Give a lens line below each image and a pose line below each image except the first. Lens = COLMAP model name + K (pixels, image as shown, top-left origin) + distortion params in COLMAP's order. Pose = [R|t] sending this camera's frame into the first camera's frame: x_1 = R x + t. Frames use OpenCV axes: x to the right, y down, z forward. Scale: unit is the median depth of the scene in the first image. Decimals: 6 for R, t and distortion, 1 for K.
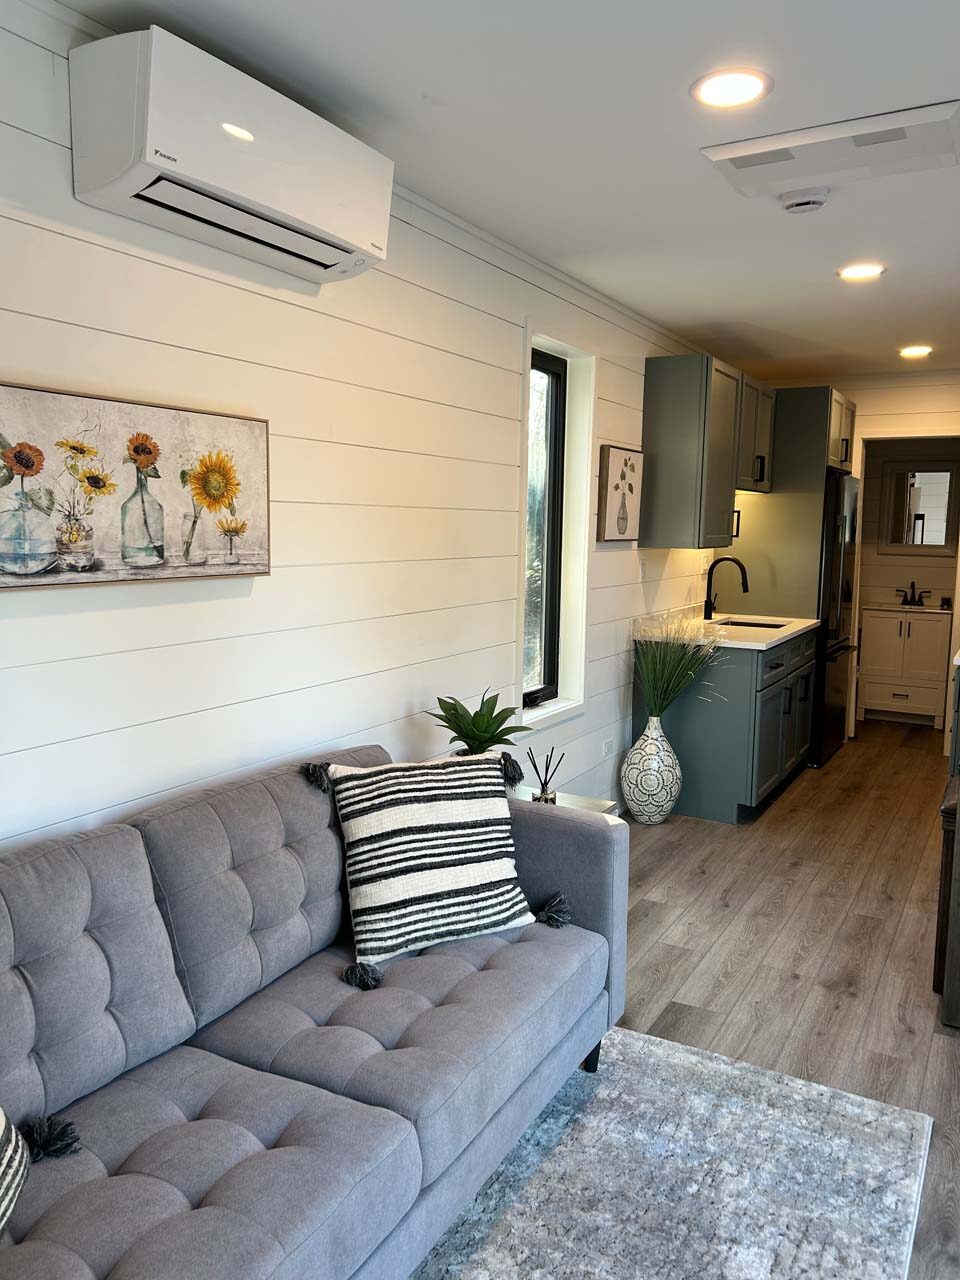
lens RADIAL K [[959.7, 0, 480.0], [0, 959.7, 640.0], [0, 0, 1]] dist [-0.004809, -0.006499]
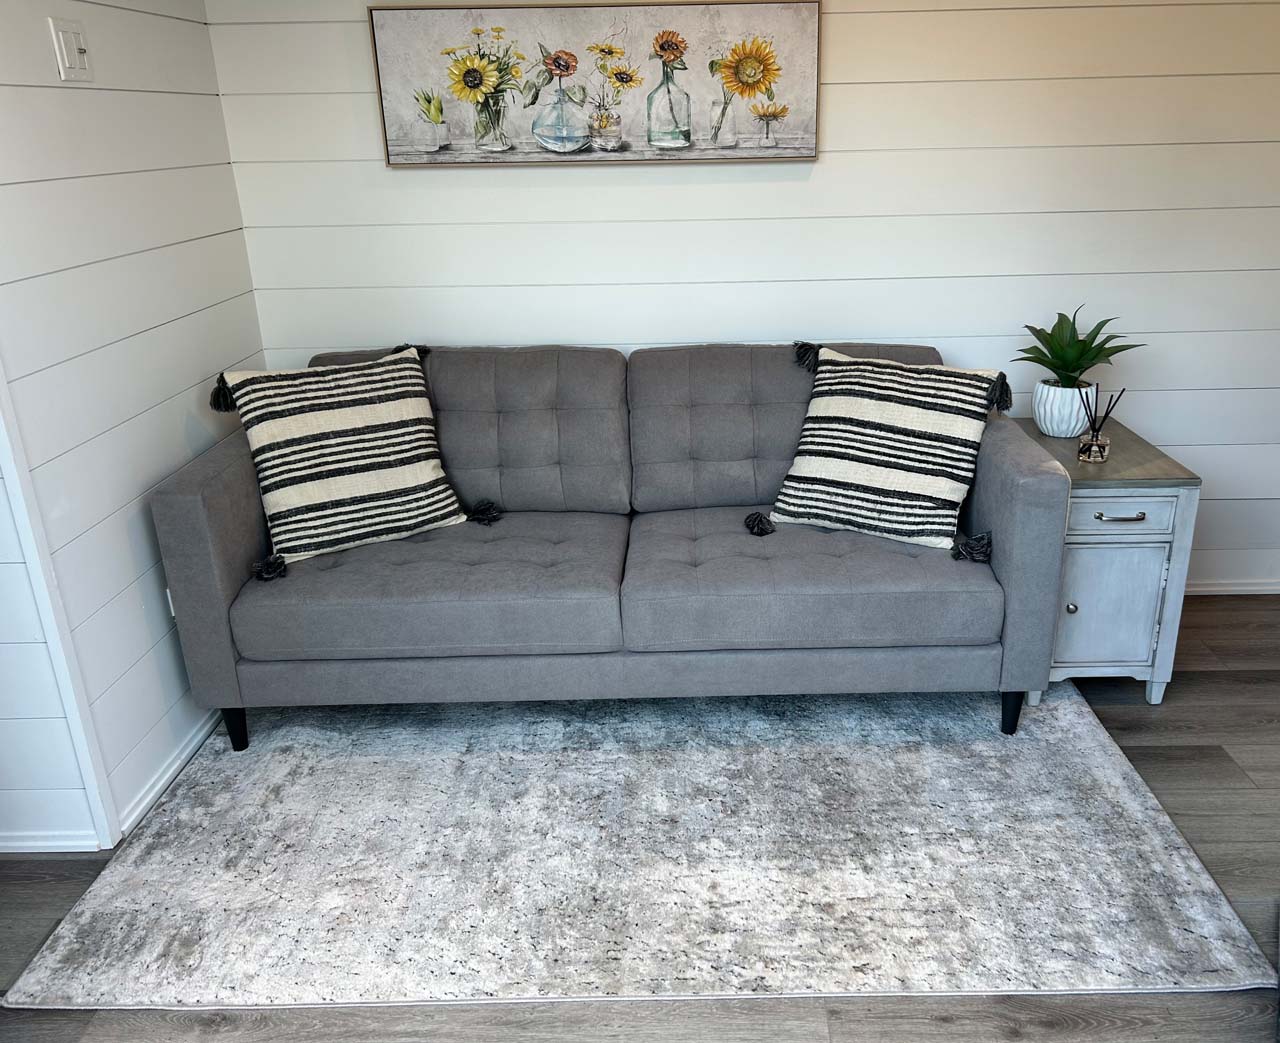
lens RADIAL K [[1071.4, 0, 640.0], [0, 1071.4, 521.5], [0, 0, 1]] dist [0.156750, -0.353838]
pose [[0.486233, 0.296586, -0.821958, 0.846887], [-0.082720, 0.952037, 0.294588, -0.025780], [0.869905, -0.075246, 0.487446, 0.226887]]
